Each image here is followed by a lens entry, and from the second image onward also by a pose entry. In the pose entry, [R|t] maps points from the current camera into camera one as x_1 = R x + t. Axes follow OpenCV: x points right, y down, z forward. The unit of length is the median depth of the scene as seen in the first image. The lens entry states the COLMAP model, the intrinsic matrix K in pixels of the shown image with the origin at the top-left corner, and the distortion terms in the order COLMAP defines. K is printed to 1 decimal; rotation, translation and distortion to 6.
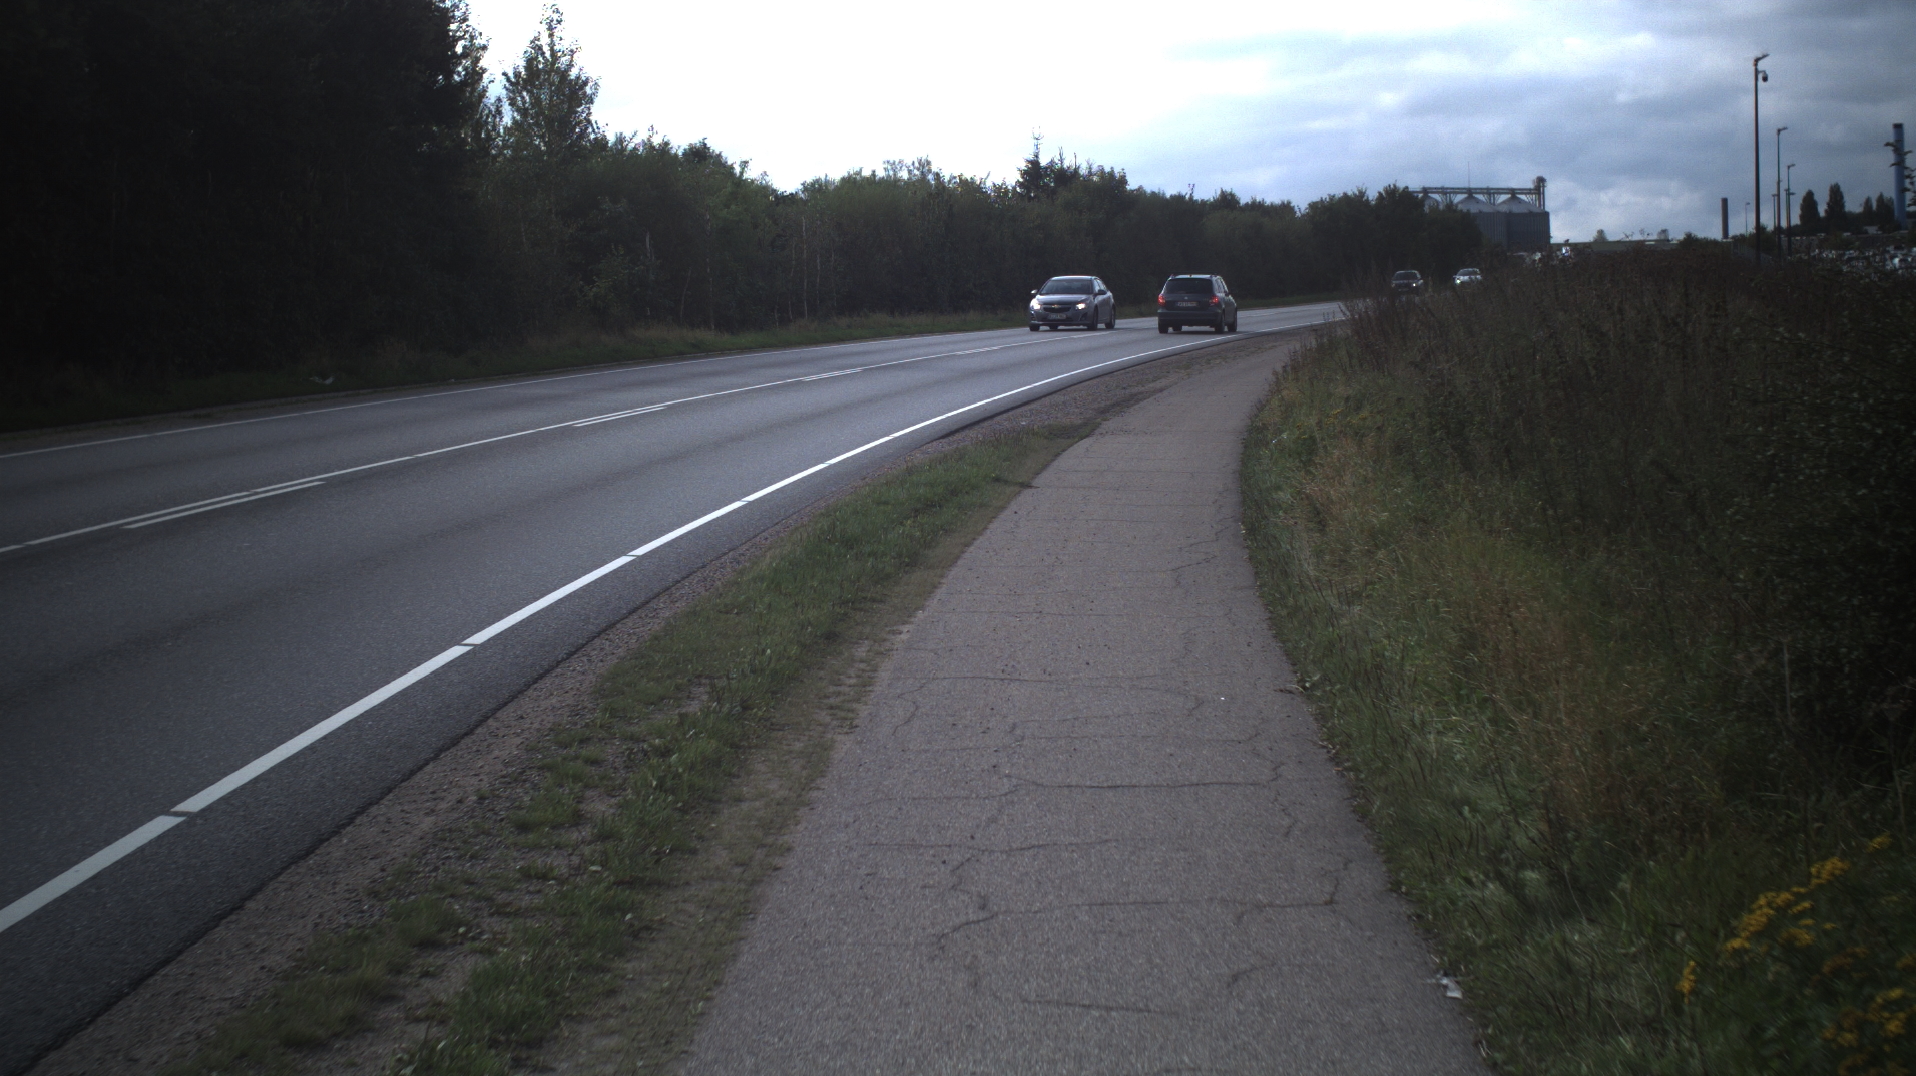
lens RADIAL K [[5511.4, 0, 949.3], [0, 5511.4, 533.5], [0, 0, 1]] dist [-0.562314, 0.000000]
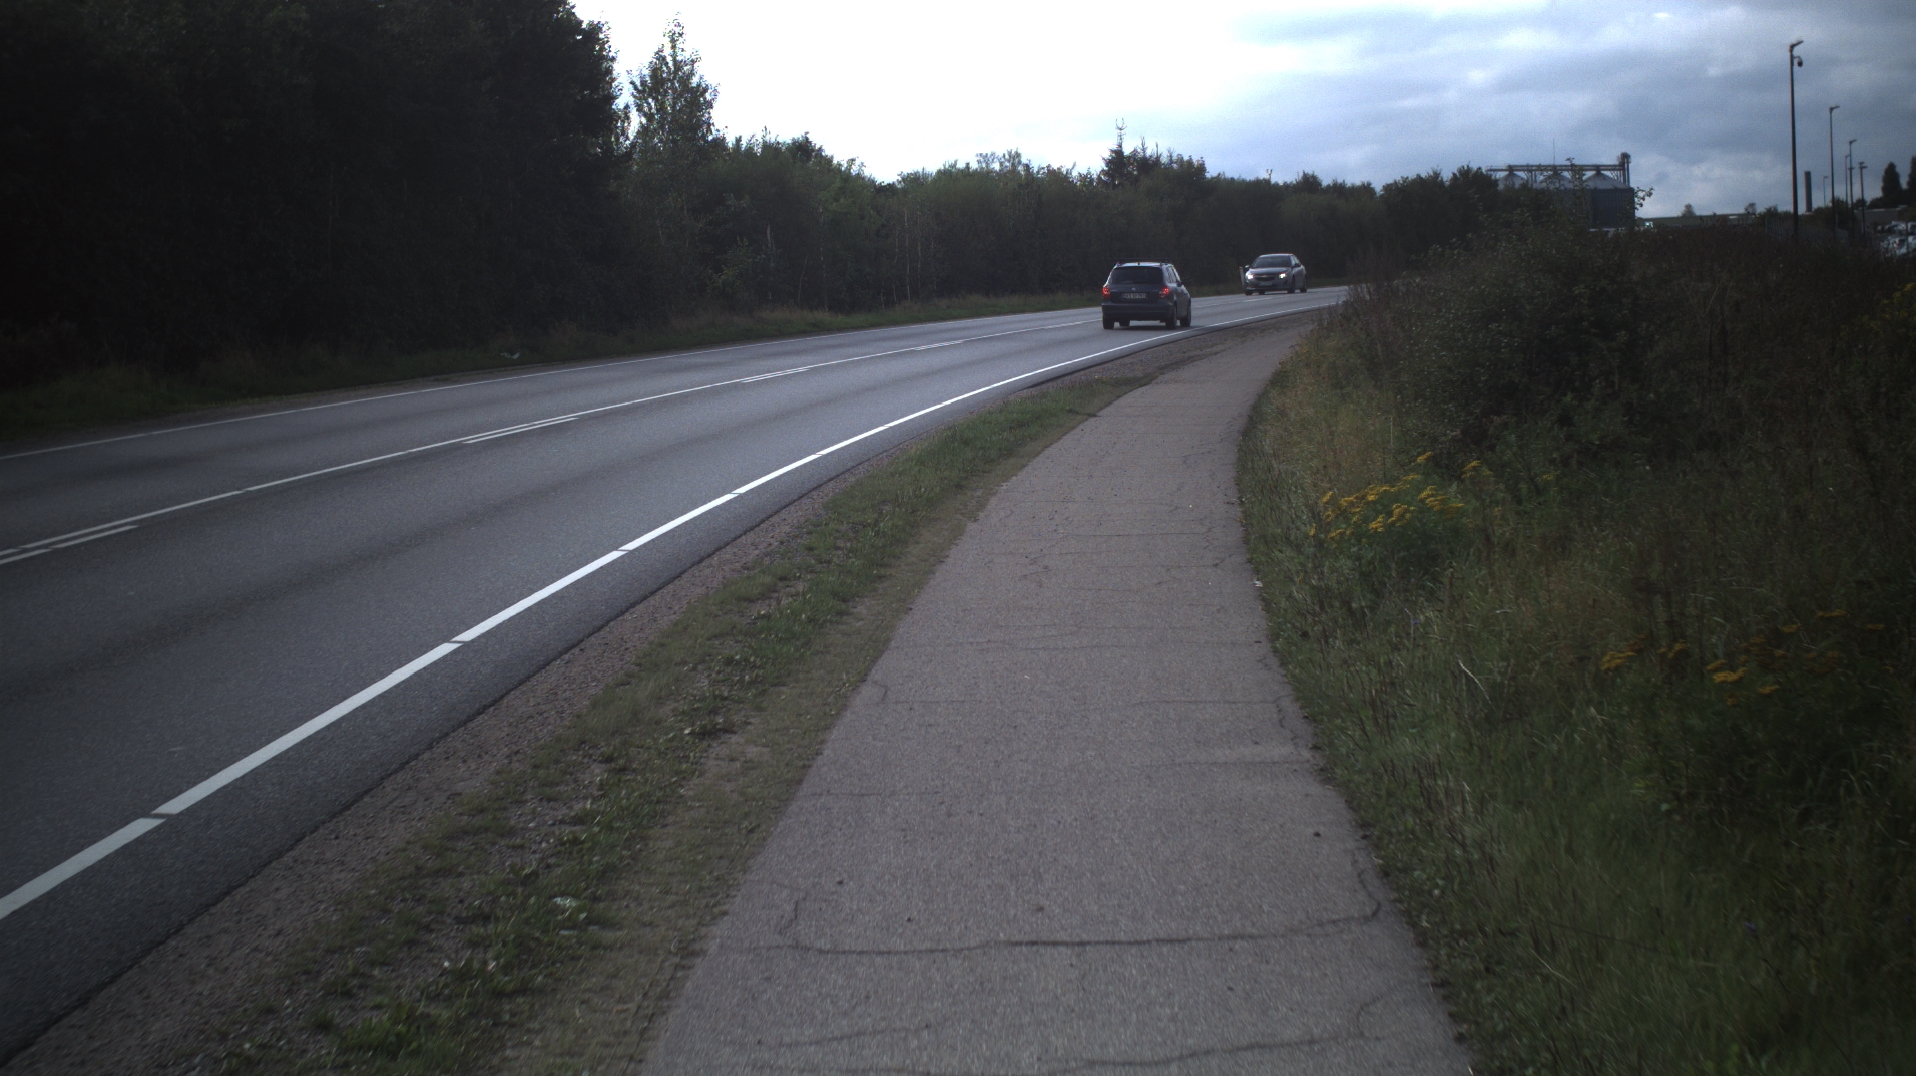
lens RADIAL K [[5511.4, 0, 966.9], [0, 5511.4, 528.9], [0, 0, 1]] dist [-0.562314, 0.000000]
pose [[0.999789, -0.014693, -0.014329, 0.000627], [0.014722, 0.999890, 0.001918, 0.004746], [0.014299, -0.002128, 0.999896, -0.103050]]
